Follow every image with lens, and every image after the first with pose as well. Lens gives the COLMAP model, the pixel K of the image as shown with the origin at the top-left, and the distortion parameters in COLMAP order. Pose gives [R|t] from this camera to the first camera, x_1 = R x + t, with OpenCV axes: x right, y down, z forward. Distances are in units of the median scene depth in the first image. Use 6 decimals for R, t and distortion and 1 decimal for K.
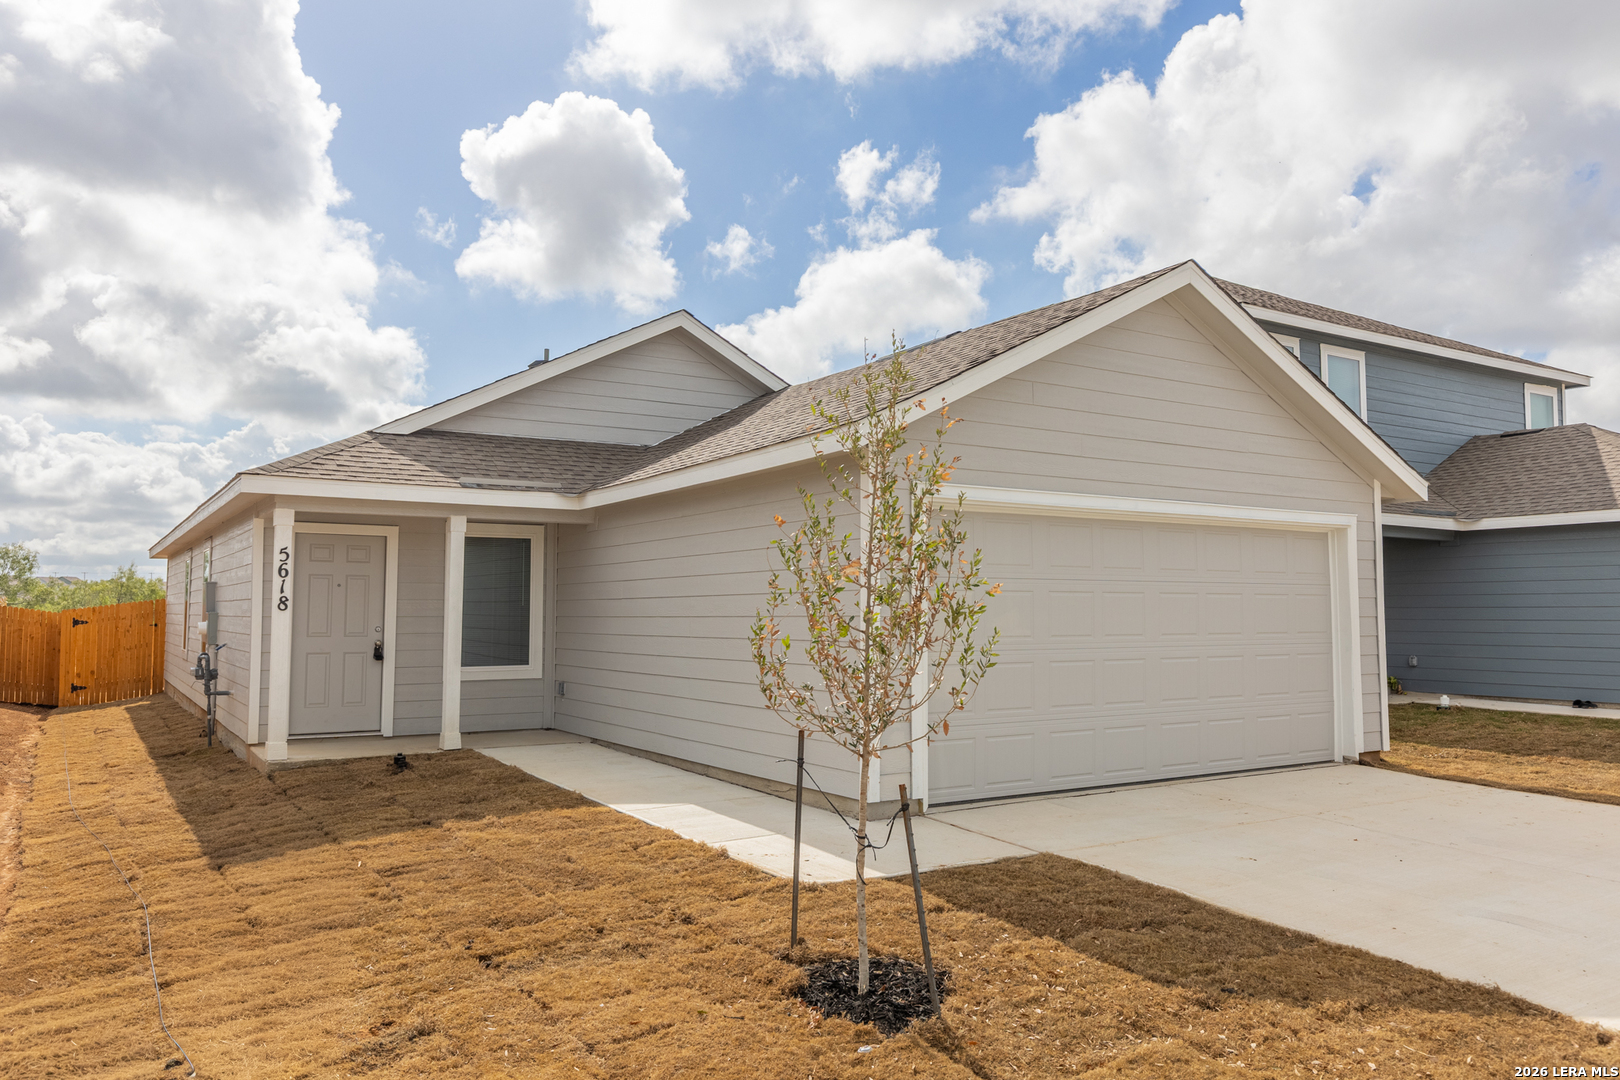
lens RADIAL K [[1166.4, 0, 811.2], [0, 1166.4, 546.8], [0, 0, 1]] dist [-0.009965, -0.001126]
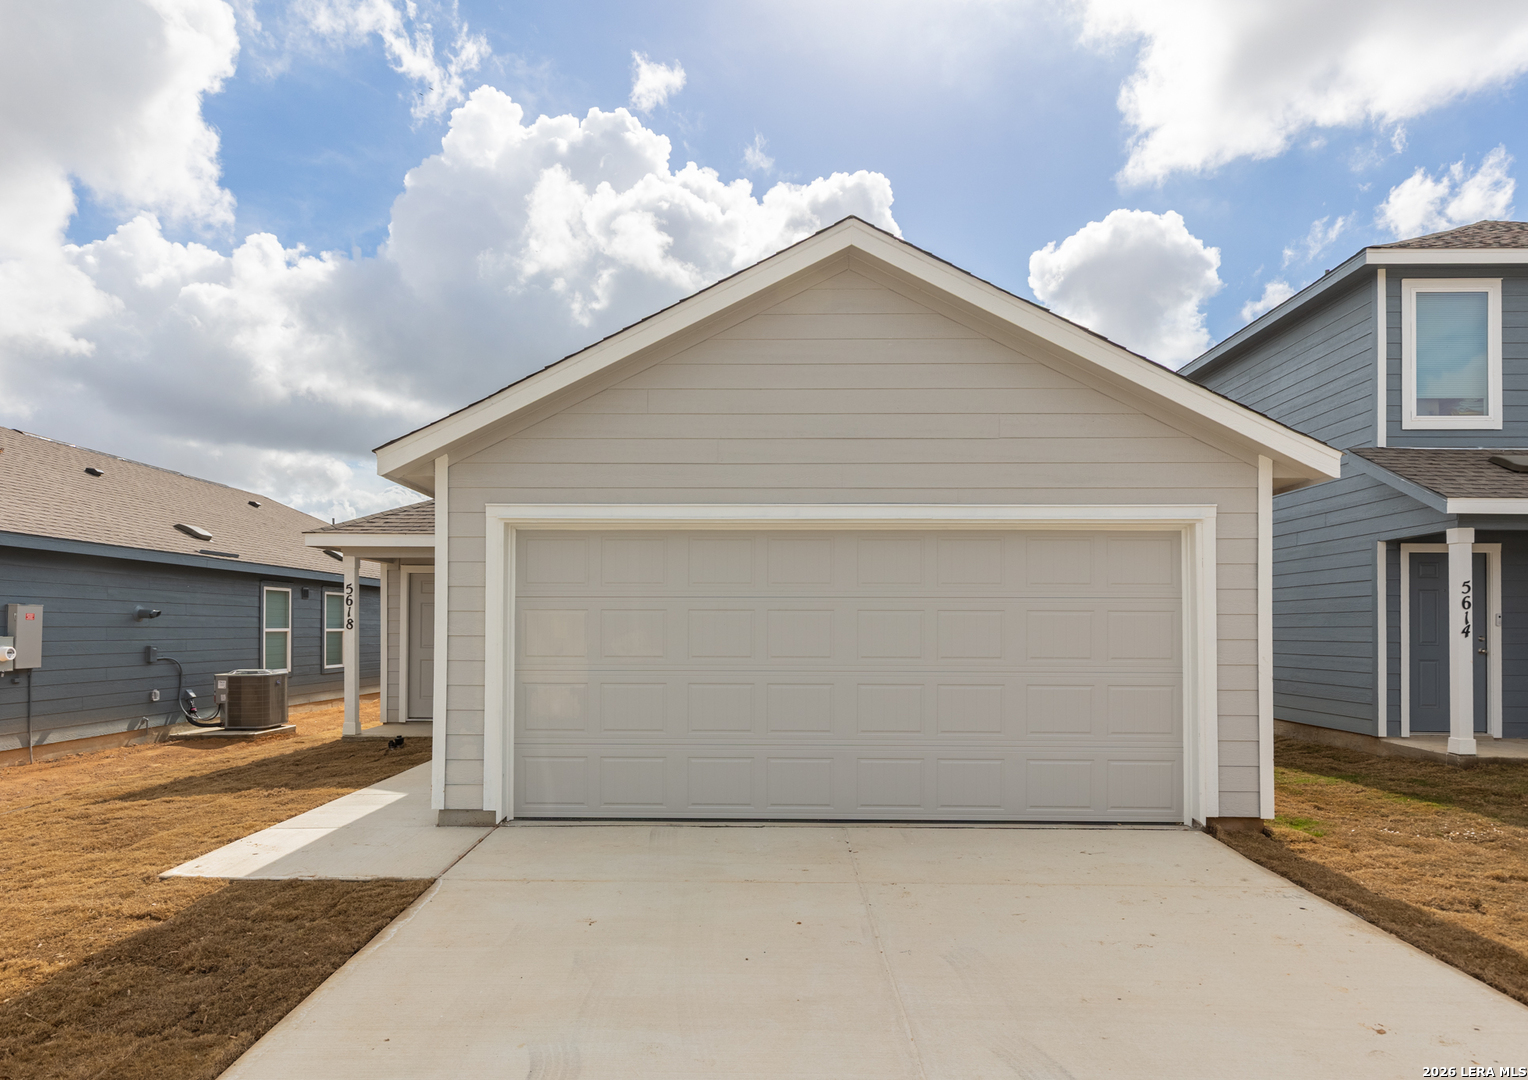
lens RADIAL K [[907.8, 0, 756.0], [0, 907.8, 619.6], [0, 0, 1]] dist [0.001305, -0.001480]
pose [[0.837181, -0.004340, -0.546909, 0.515985], [0.028354, 0.998968, 0.035475, 0.017059], [0.546191, -0.045206, 0.836440, 0.325292]]
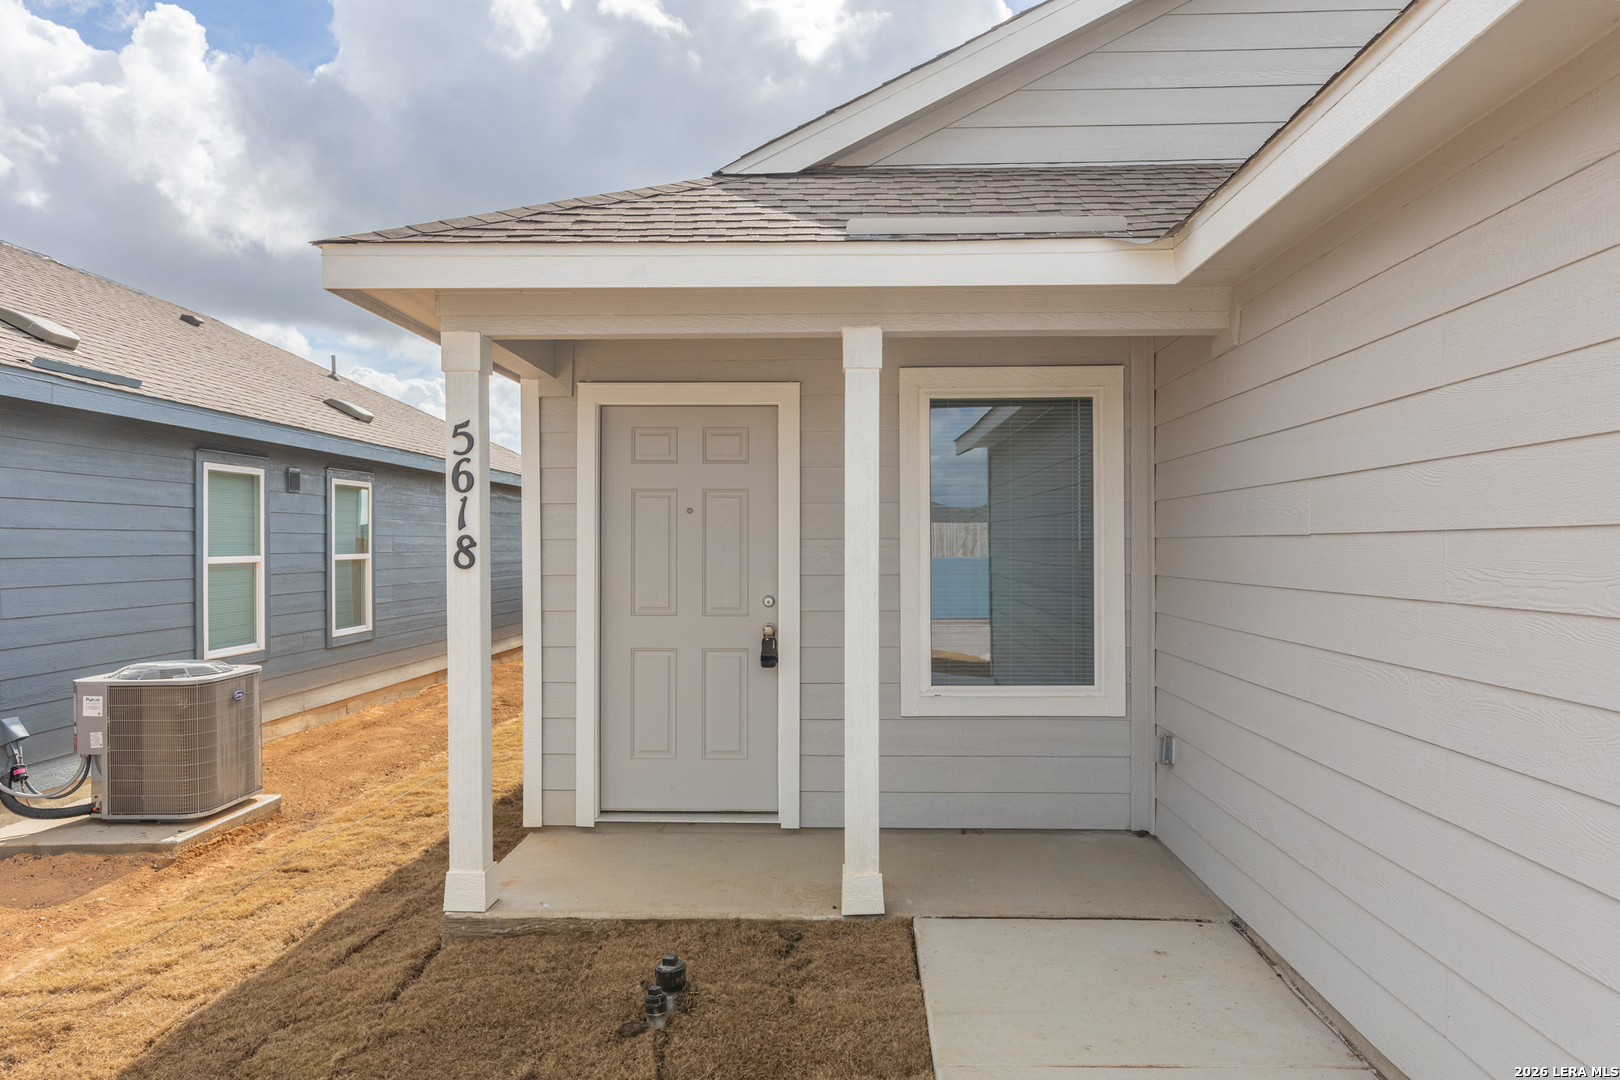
lens RADIAL K [[1147.8, 0, 813.8], [0, 1147.8, 541.2], [0, 0, 1]] dist [-0.000504, 0.007068]
pose [[0.826192, -0.003245, -0.563380, -0.097703], [0.033336, 0.998513, 0.043134, 0.028287], [0.562402, -0.054418, 0.825071, 0.667745]]
